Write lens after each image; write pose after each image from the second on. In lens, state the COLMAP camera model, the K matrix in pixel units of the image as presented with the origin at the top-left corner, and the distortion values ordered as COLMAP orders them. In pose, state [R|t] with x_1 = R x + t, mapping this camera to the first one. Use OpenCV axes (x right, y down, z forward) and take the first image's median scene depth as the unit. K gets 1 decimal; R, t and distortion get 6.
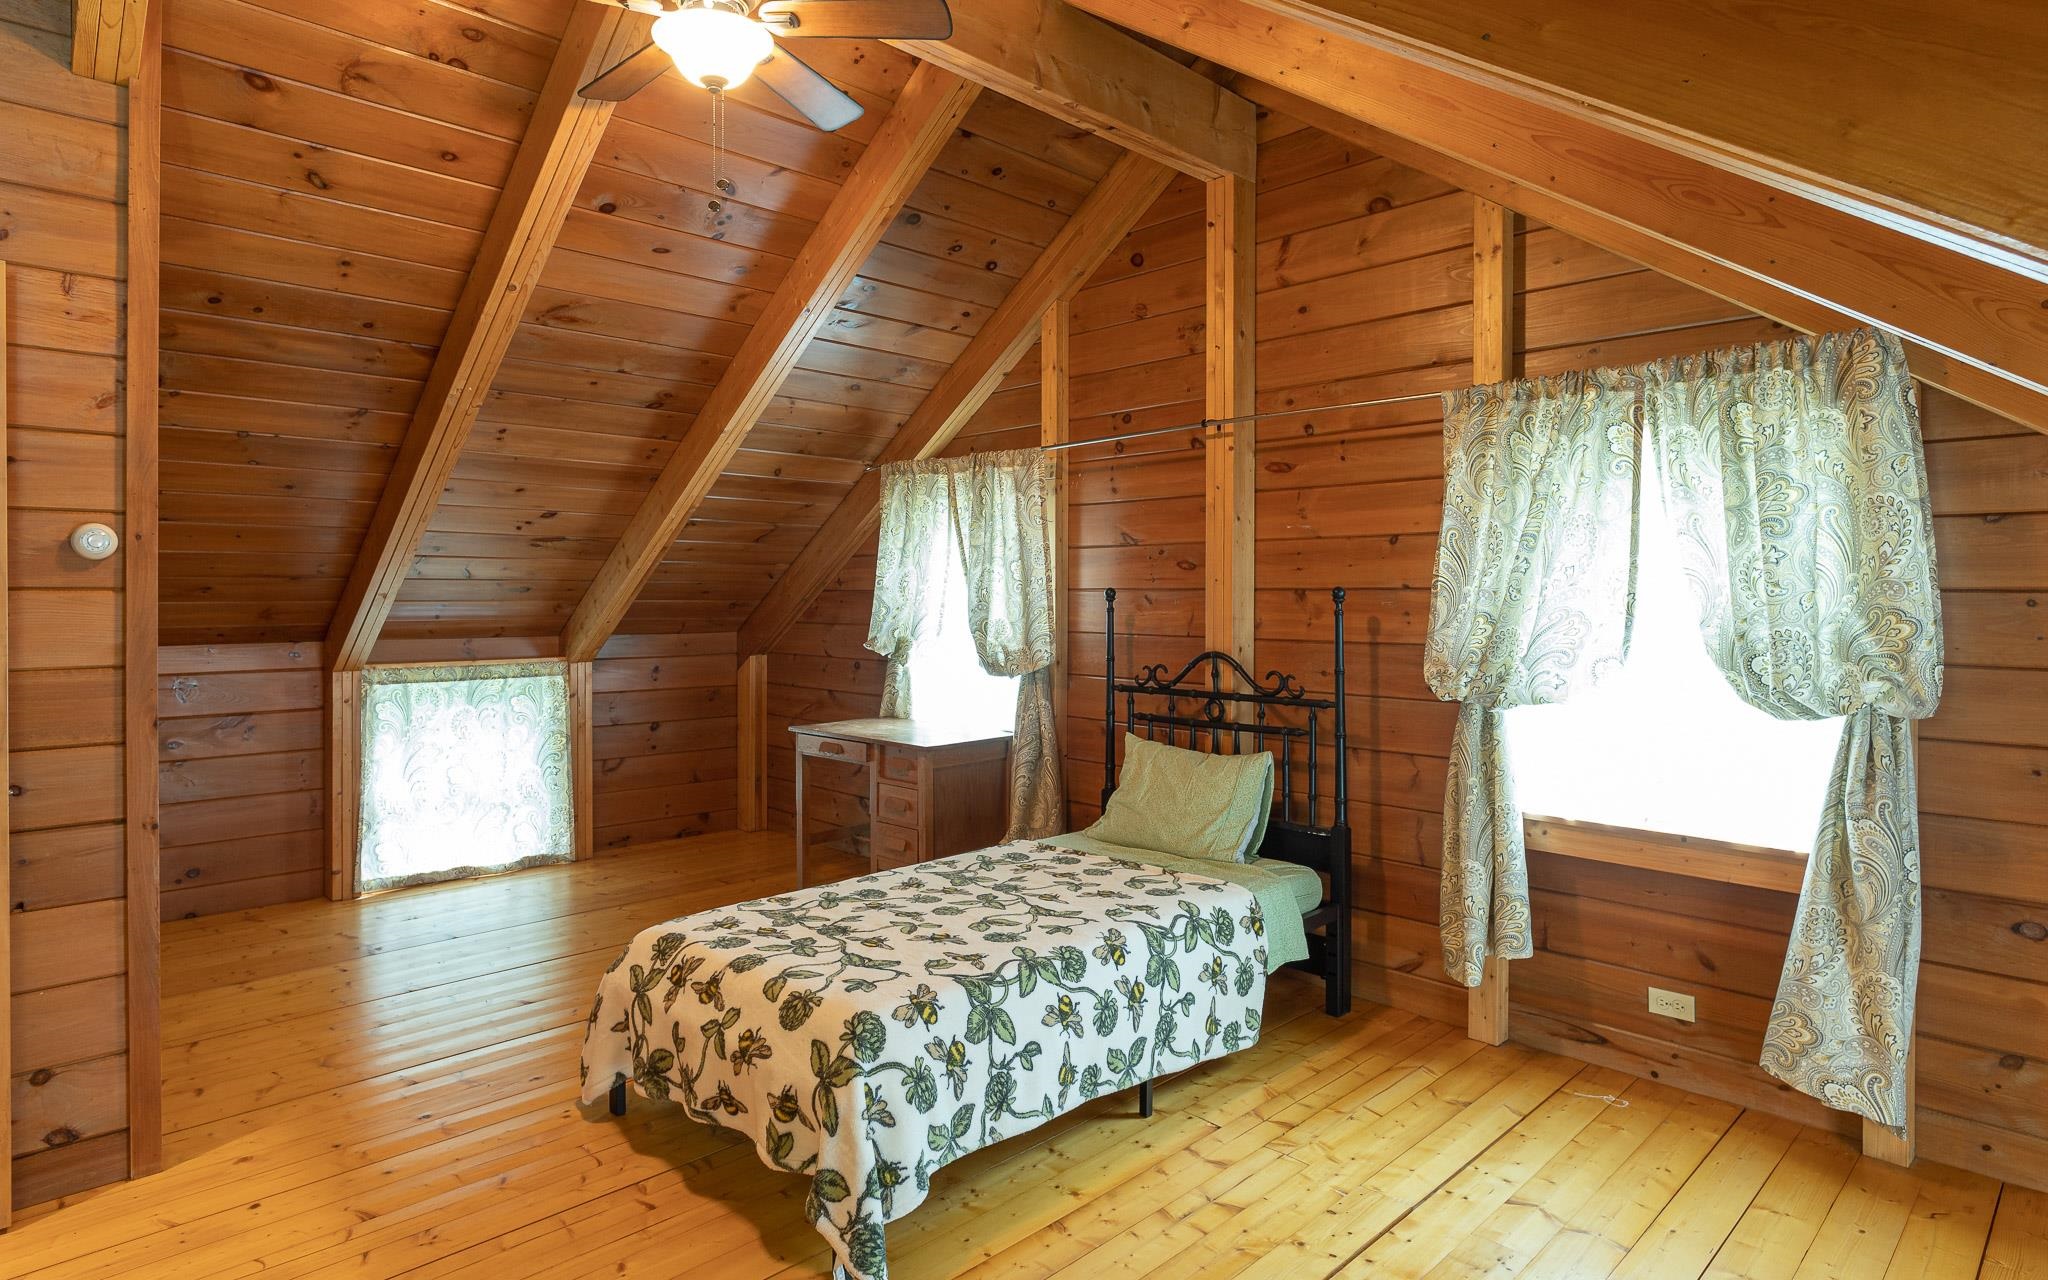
lens RADIAL K [[1081.4, 0, 1019.1], [0, 1081.4, 593.1], [0, 0, 1]] dist [0.001890, -0.000414]
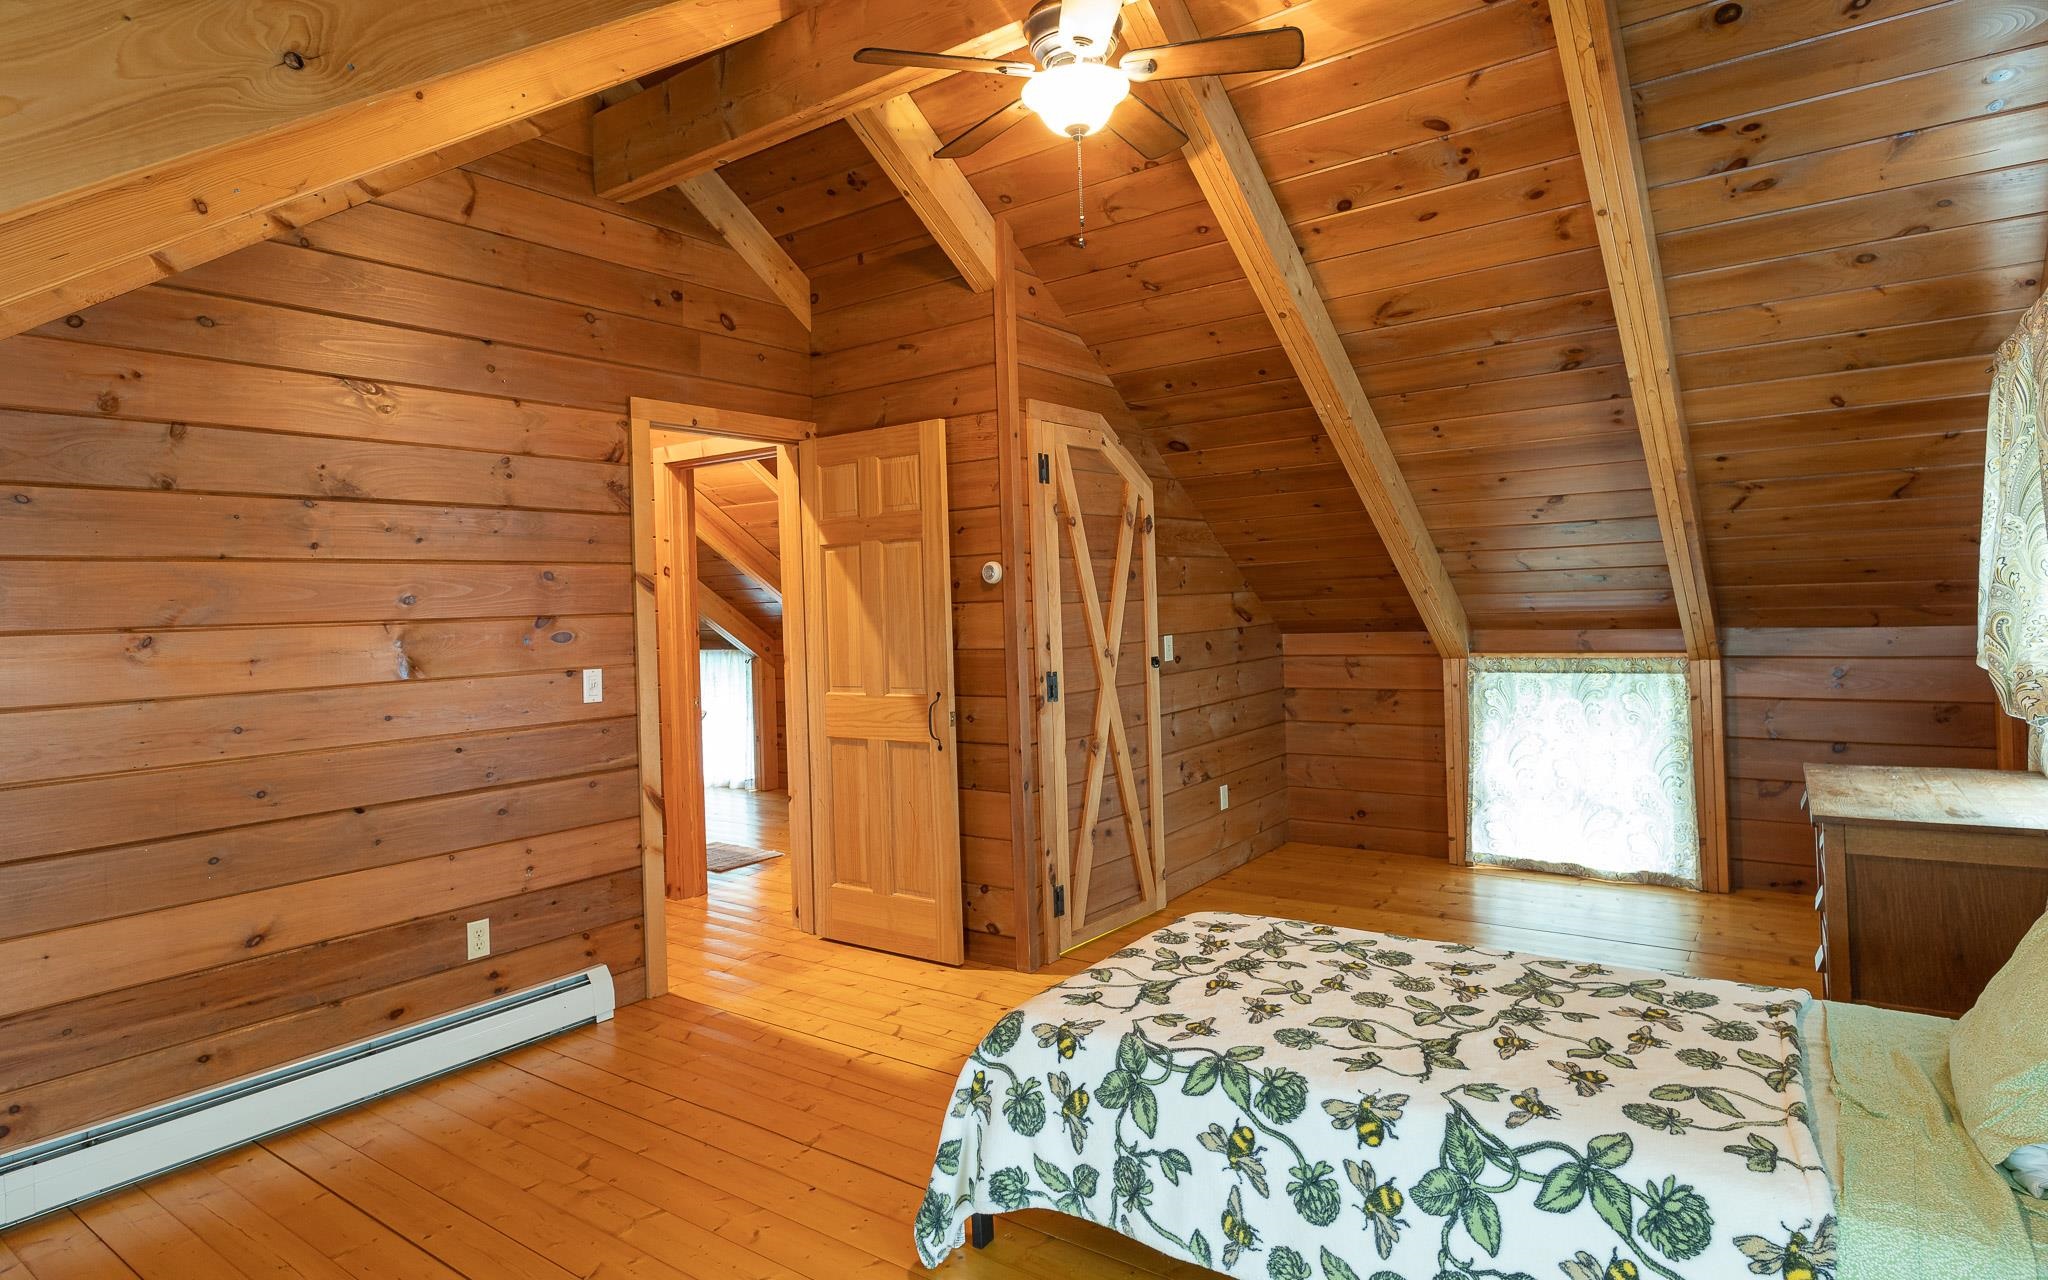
lens RADIAL K [[1081.4, 0, 1019.1], [0, 1081.4, 593.1], [0, 0, 1]] dist [0.001890, -0.000414]
pose [[0.197185, -0.017128, -0.980217, 0.673534], [0.036292, 0.999290, -0.010161, 0.001223], [0.979694, -0.033571, 0.197666, 0.629063]]
